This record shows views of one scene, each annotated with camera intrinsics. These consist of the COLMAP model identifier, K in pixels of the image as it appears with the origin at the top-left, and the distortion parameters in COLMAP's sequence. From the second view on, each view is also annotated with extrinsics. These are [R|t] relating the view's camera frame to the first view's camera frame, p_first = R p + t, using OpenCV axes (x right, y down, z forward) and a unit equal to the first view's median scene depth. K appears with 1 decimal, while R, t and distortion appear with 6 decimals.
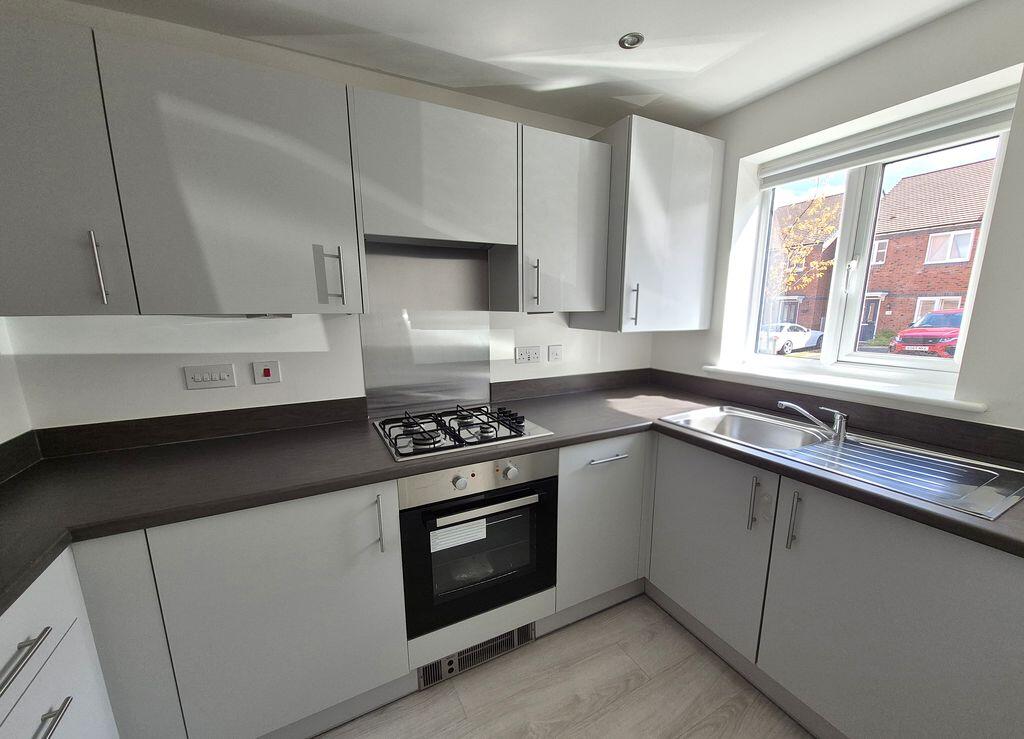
lens RADIAL K [[401.7, 0, 517.1], [0, 401.7, 386.0], [0, 0, 1]] dist [0.000541, -0.003945]
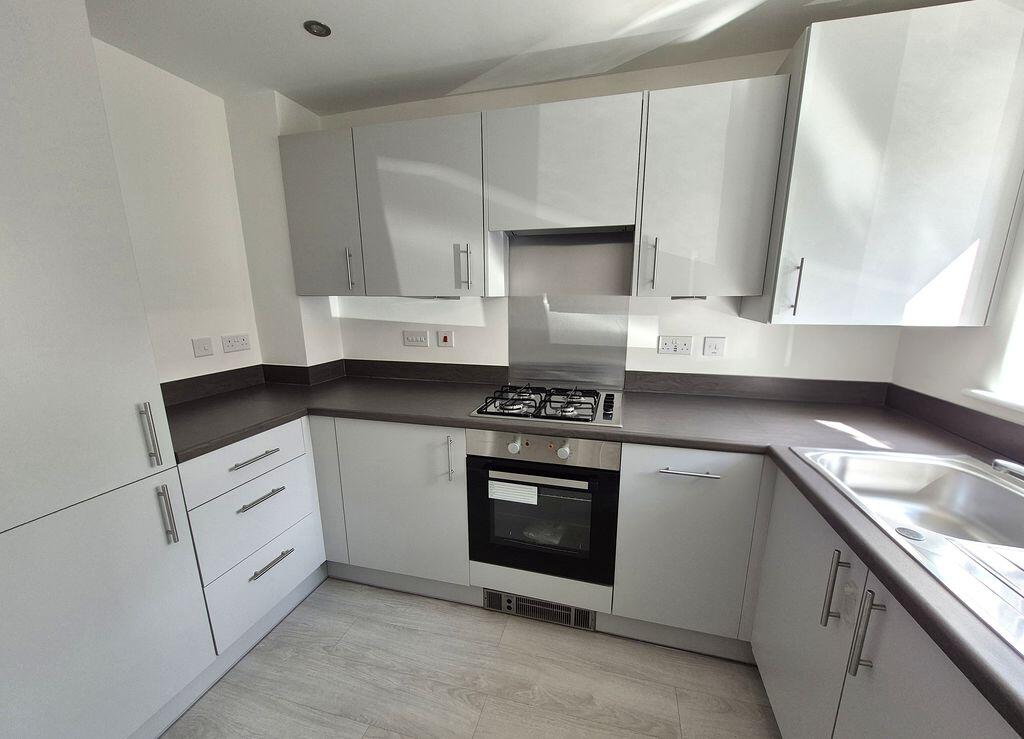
lens RADIAL K [[401.7, 0, 517.1], [0, 401.7, 386.0], [0, 0, 1]] dist [0.000541, -0.003945]
pose [[0.733544, 0.152364, -0.662344, 0.510220], [-0.130834, 0.987976, 0.082373, -0.020392], [0.666930, 0.026233, 0.744658, 0.134692]]
